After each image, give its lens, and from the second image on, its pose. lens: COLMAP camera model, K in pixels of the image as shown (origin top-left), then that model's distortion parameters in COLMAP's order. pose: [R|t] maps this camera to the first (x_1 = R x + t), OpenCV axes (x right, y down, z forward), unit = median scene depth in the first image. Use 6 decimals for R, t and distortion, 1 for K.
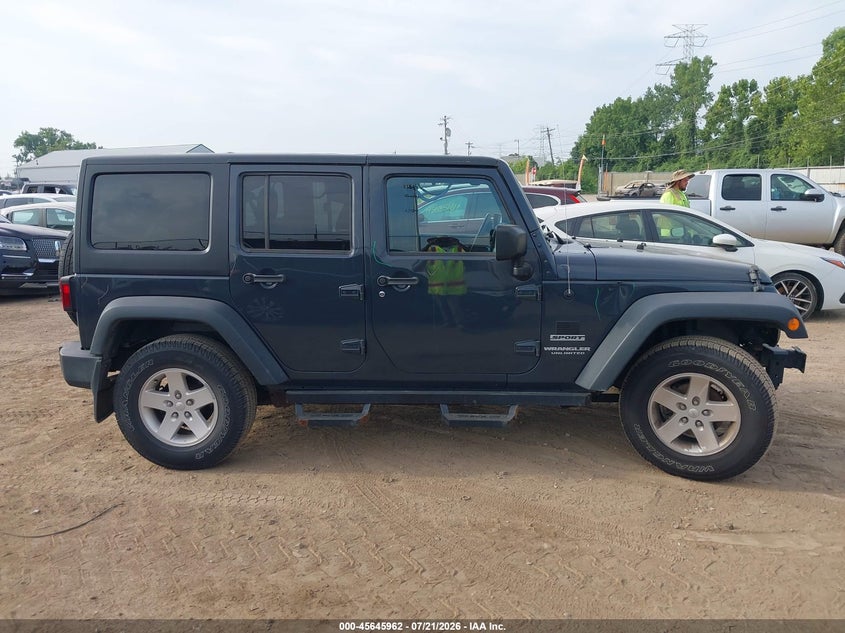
lens RADIAL K [[655.9, 0, 424.3], [0, 655.9, 313.7], [0, 0, 1]] dist [0.008782, -0.016827]
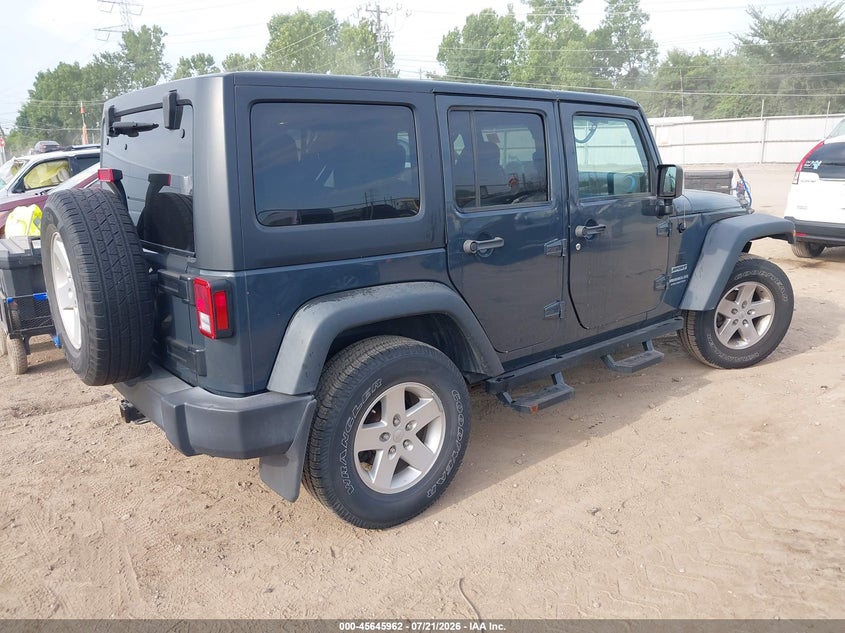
lens RADIAL K [[655.9, 0, 421.1], [0, 655.9, 322.0], [0, 0, 1]] dist [0.008782, -0.016827]
pose [[0.735573, -0.182244, 0.652472, -0.807955], [0.148278, 0.983093, 0.107428, -0.055480], [-0.661019, 0.017726, 0.750160, 0.446096]]
